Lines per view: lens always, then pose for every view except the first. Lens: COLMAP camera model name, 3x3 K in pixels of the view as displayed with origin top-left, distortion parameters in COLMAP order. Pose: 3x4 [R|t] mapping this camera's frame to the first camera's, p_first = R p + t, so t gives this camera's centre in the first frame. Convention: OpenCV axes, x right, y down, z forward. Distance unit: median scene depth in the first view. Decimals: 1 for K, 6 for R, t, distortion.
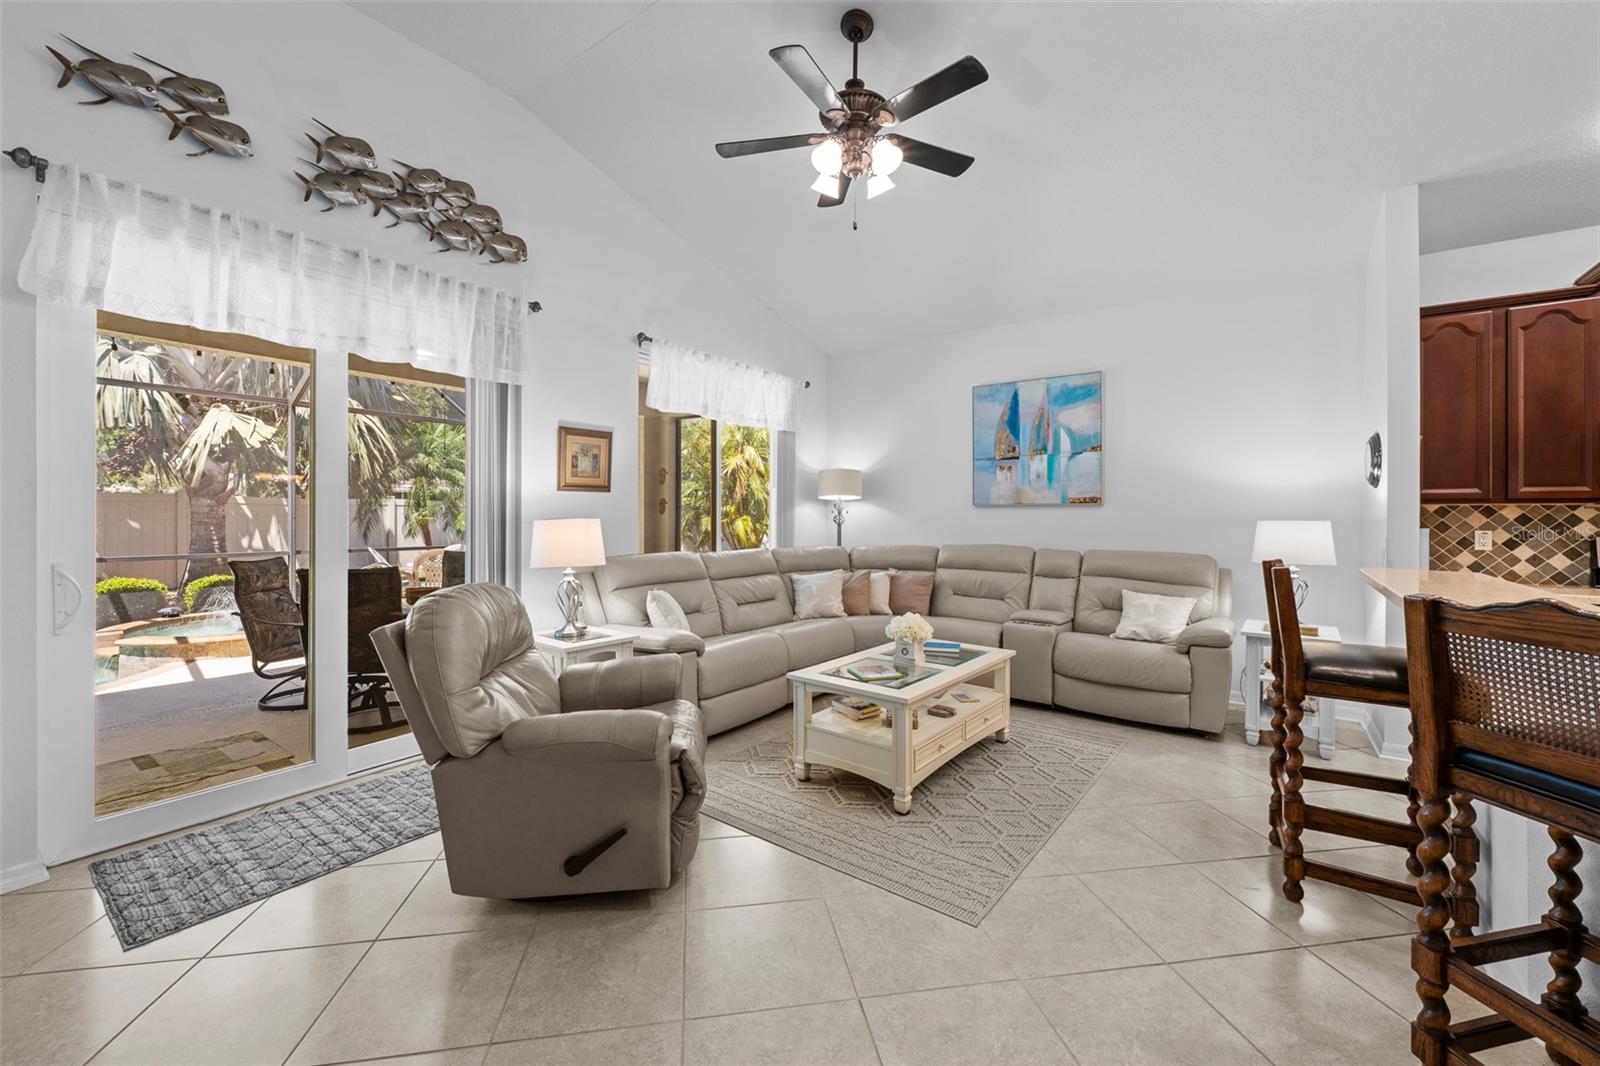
lens RADIAL K [[648.6, 0, 800.1], [0, 648.6, 511.2], [0, 0, 1]] dist [-0.003088, 0.000089]
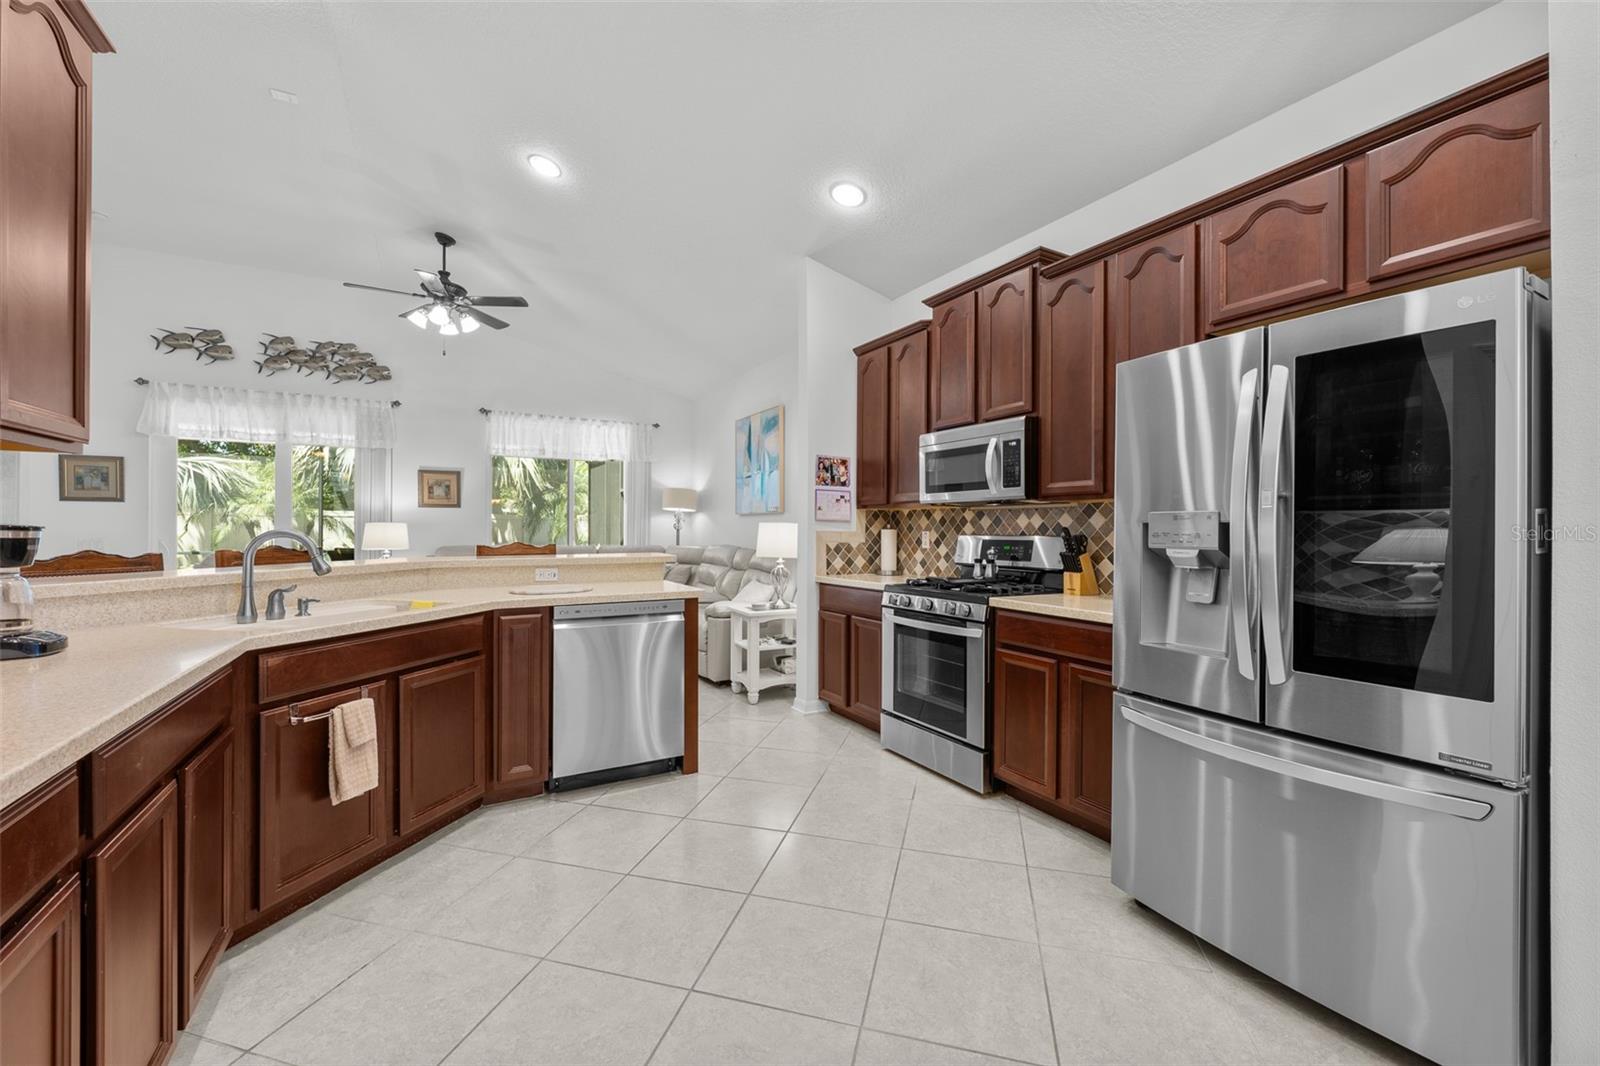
lens RADIAL K [[648.6, 0, 800.1], [0, 648.6, 511.2], [0, 0, 1]] dist [-0.003088, 0.000089]
pose [[0.910865, -0.011368, -0.412548, 1.490857], [0.002434, 0.999751, -0.022174, 0.021714], [0.412697, 0.019193, 0.910666, -0.165186]]
